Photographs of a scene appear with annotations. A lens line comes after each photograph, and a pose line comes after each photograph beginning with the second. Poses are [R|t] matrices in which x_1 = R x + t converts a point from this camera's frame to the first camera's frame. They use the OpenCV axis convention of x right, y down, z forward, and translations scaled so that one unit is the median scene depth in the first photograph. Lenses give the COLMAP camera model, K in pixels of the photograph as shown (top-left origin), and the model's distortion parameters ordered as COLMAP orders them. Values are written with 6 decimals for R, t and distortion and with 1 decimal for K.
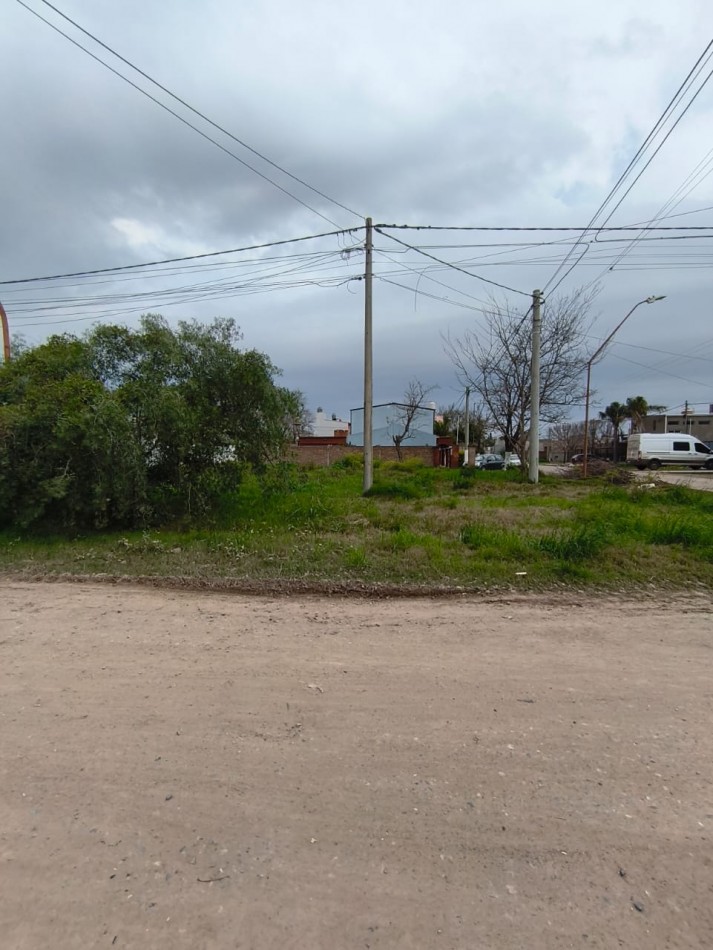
lens RADIAL K [[421.3, 0, 354.4], [0, 421.3, 479.5], [0, 0, 1]] dist [-0.000032, 0.000525]
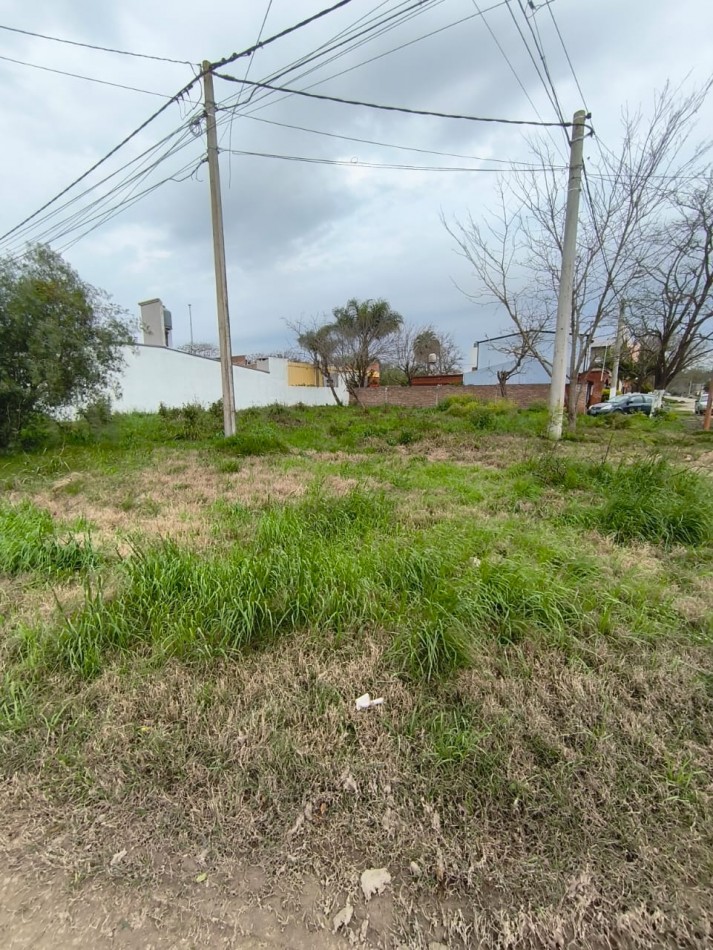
lens RADIAL K [[421.3, 0, 353.8], [0, 421.3, 479.2], [0, 0, 1]] dist [-0.000032, 0.000525]
pose [[0.900857, 0.077295, -0.427180, 0.244780], [-0.018602, 0.989991, 0.139902, -0.008074], [0.433718, -0.118085, 0.893277, 0.150153]]
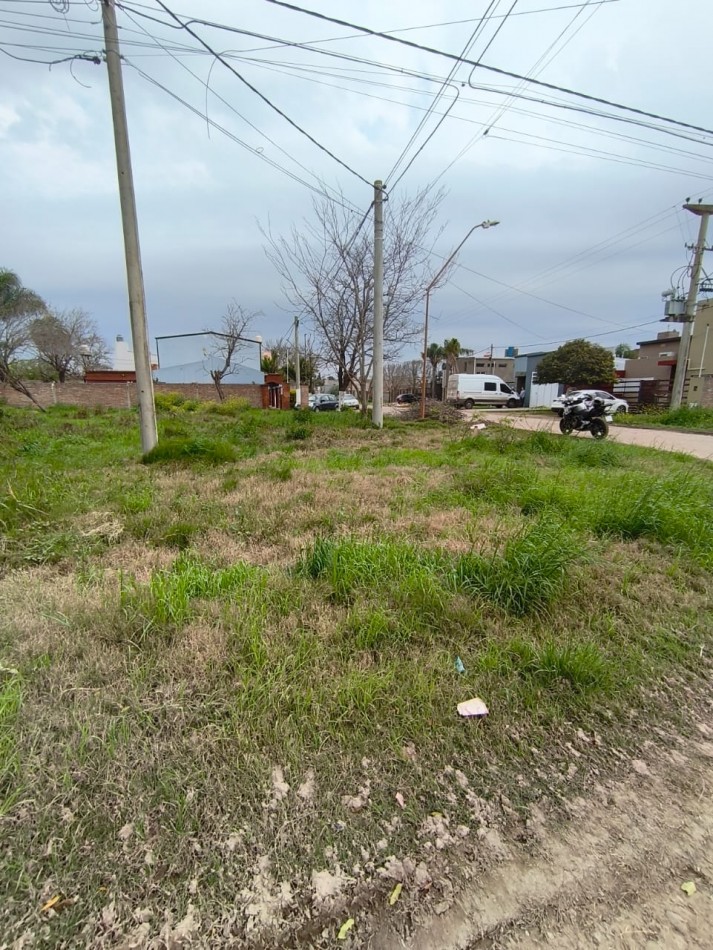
lens RADIAL K [[421.3, 0, 352.8], [0, 421.3, 479.3], [0, 0, 1]] dist [-0.000032, 0.000525]
pose [[0.925261, -0.074373, 0.371968, 0.029874], [0.021916, 0.989434, 0.143317, -0.006691], [-0.378697, -0.124454, 0.917115, 0.126530]]
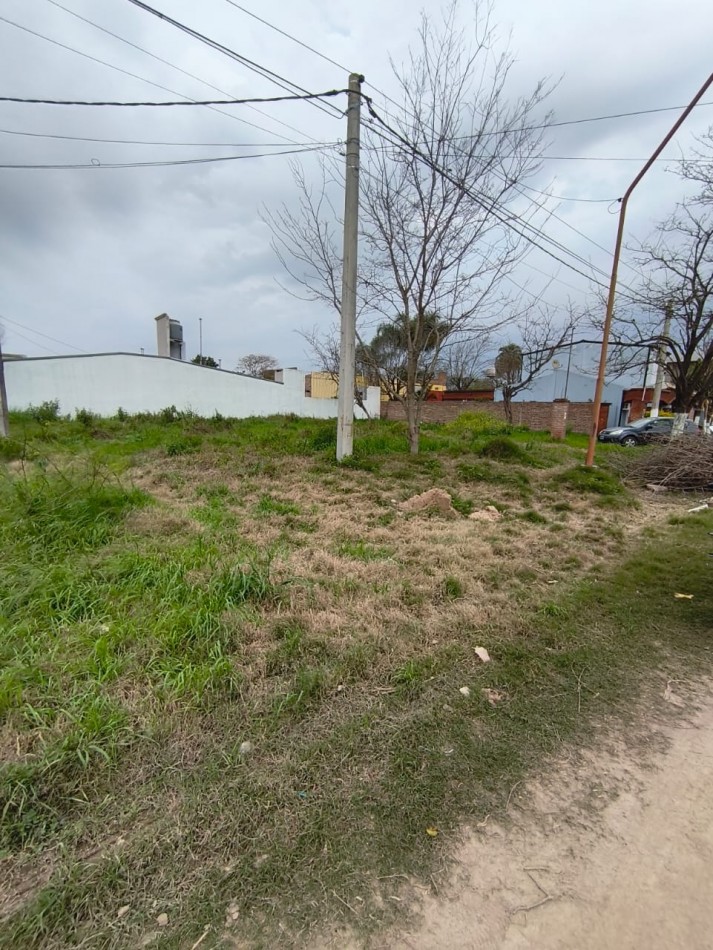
lens RADIAL K [[421.3, 0, 350.9], [0, 421.3, 479.9], [0, 0, 1]] dist [-0.000032, 0.000525]
pose [[0.754754, 0.129501, -0.643098, 0.451377], [-0.065547, 0.990303, 0.122490, -0.020995], [0.652725, -0.050297, 0.755924, 0.332020]]
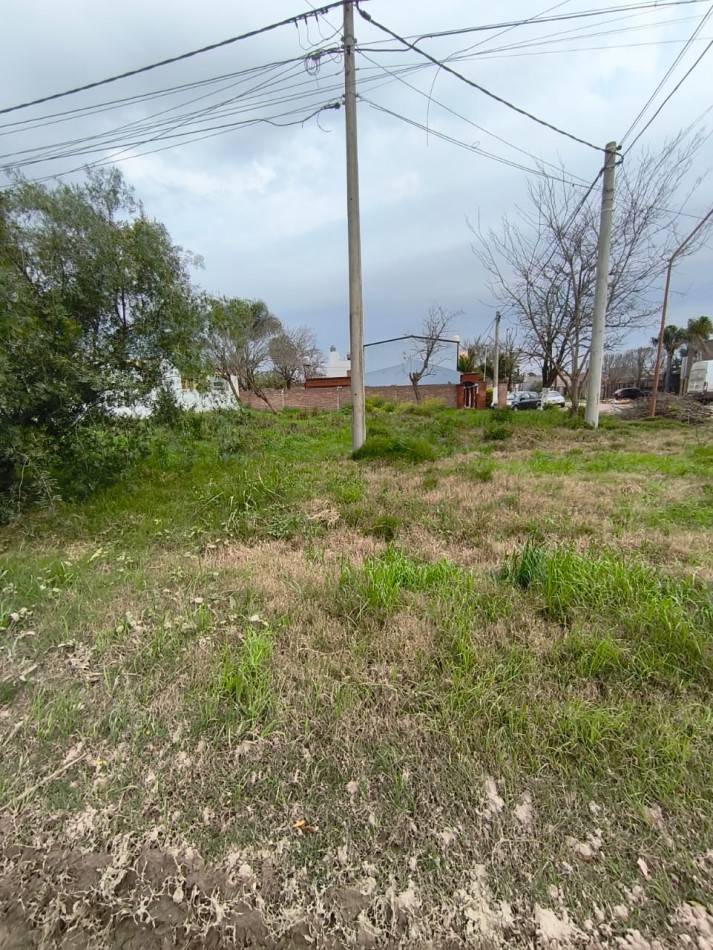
lens RADIAL K [[421.3, 0, 353.4], [0, 421.3, 479.7], [0, 0, 1]] dist [-0.000032, 0.000525]
pose [[0.998235, -0.018935, -0.056290, 0.024648], [0.026322, 0.990696, 0.133522, -0.006570], [0.053238, -0.134768, 0.989446, 0.127652]]
